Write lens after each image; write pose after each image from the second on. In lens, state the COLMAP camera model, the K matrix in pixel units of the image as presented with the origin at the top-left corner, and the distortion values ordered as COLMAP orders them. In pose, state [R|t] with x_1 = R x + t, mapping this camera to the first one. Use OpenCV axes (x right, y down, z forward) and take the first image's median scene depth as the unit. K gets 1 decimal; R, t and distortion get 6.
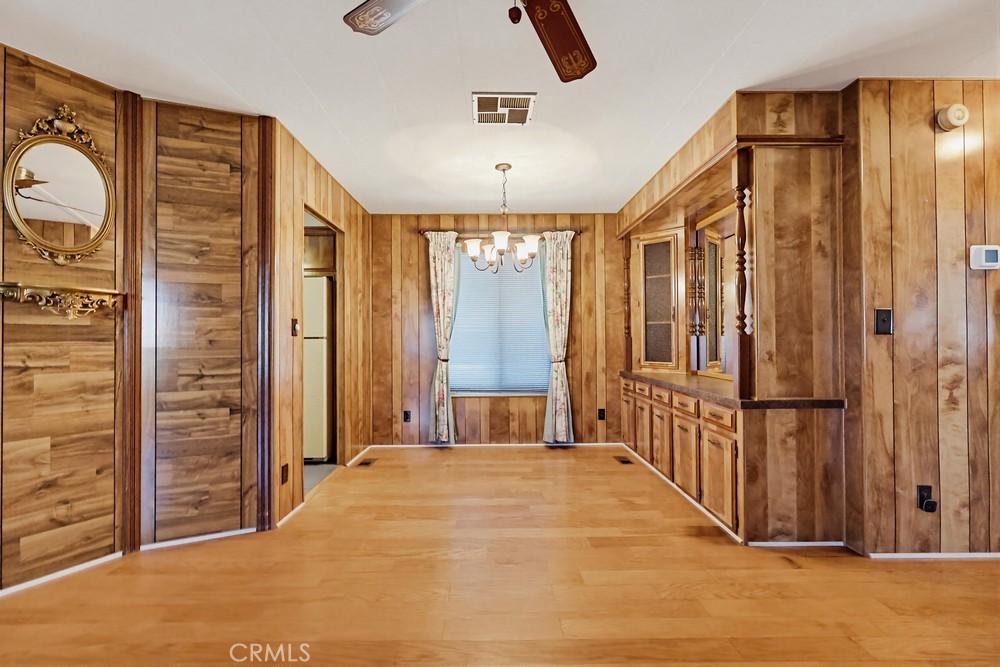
lens RADIAL K [[465.1, 0, 503.8], [0, 465.1, 333.6], [0, 0, 1]] dist [-0.003789, 0.000975]
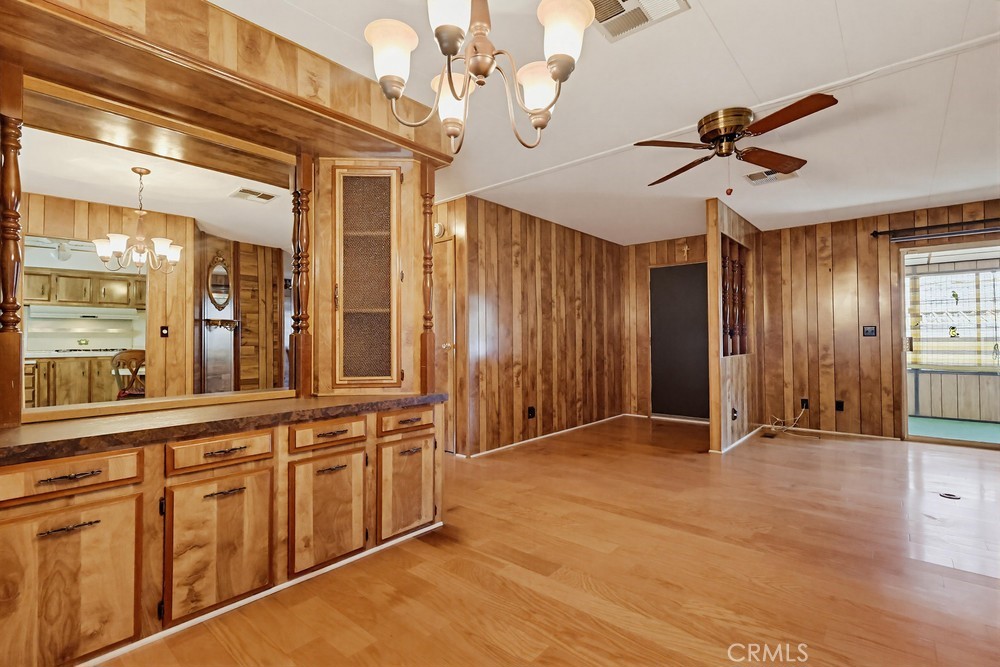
lens RADIAL K [[465.1, 0, 494.7], [0, 465.1, 332.5], [0, 0, 1]] dist [-0.003789, 0.000975]
pose [[-0.738007, 0.014155, 0.674645, -0.311483], [0.000266, 0.999786, -0.020686, 0.019780], [-0.674793, -0.015087, -0.737853, 1.654501]]
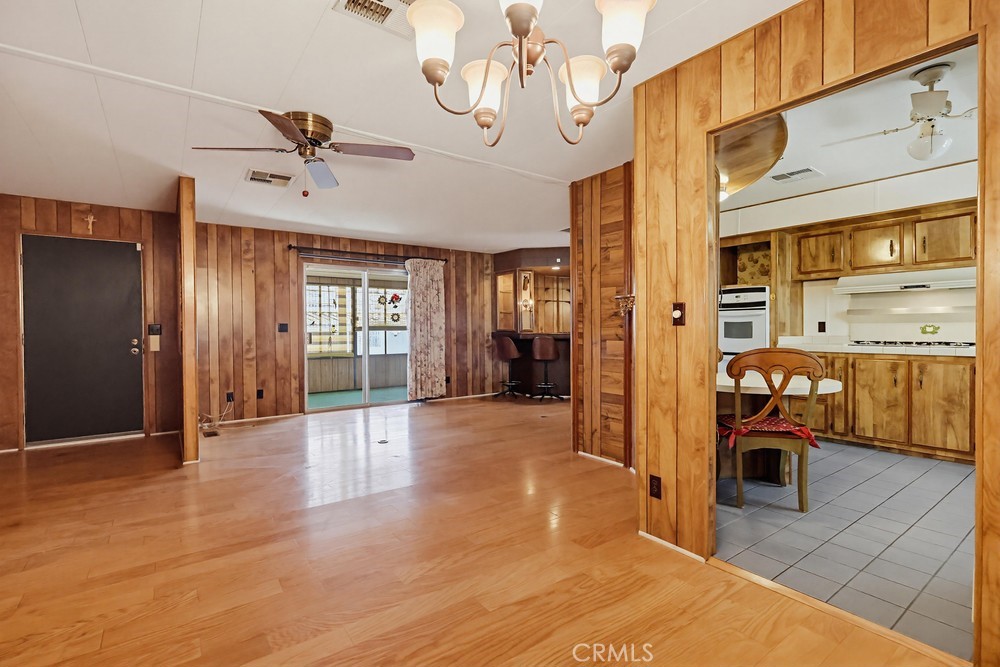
lens RADIAL K [[465.1, 0, 497.5], [0, 465.1, 332.6], [0, 0, 1]] dist [-0.003789, 0.000975]
pose [[-0.821599, 0.011457, -0.569951, 0.274412], [0.012013, 0.999924, 0.002782, 0.005004], [0.569939, -0.004561, -0.821674, 1.667913]]
